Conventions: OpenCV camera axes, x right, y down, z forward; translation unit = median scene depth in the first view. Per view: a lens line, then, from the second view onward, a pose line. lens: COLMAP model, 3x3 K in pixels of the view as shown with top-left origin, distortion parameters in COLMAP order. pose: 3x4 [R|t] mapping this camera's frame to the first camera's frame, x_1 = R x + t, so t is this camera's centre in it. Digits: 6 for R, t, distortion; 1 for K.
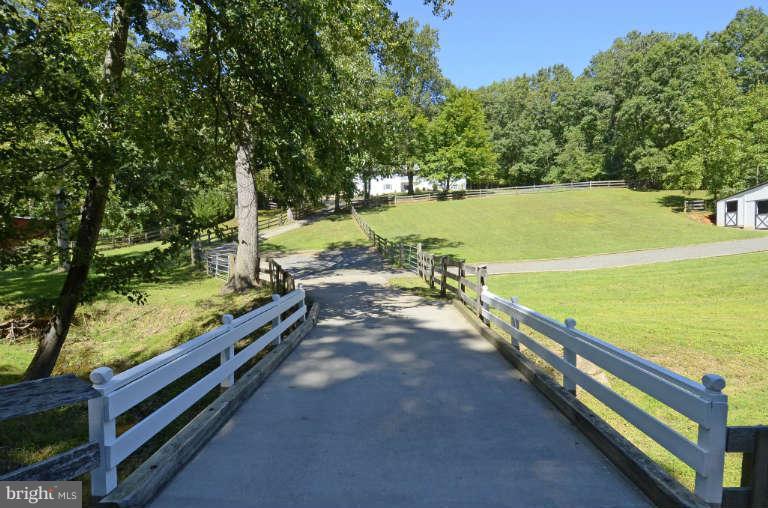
lens RADIAL K [[445.5, 0, 384.0], [0, 445.5, 254.0], [0, 0, 1]] dist [0.001994, -0.002412]
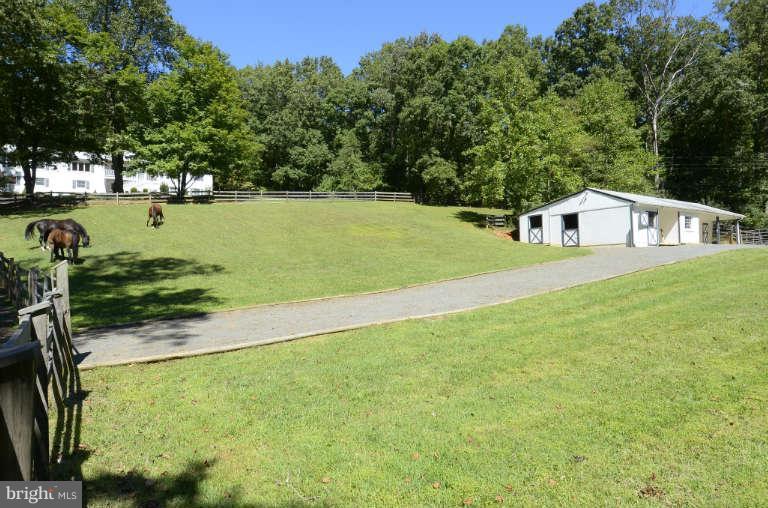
lens RADIAL K [[445.5, 0, 384.0], [0, 445.5, 254.0], [0, 0, 1]] dist [0.001994, -0.002412]
pose [[0.850649, 0.000514, 0.525734, 0.051203], [0.036061, 0.997587, -0.059323, -0.001537], [-0.524496, 0.069422, 0.848578, 0.310164]]
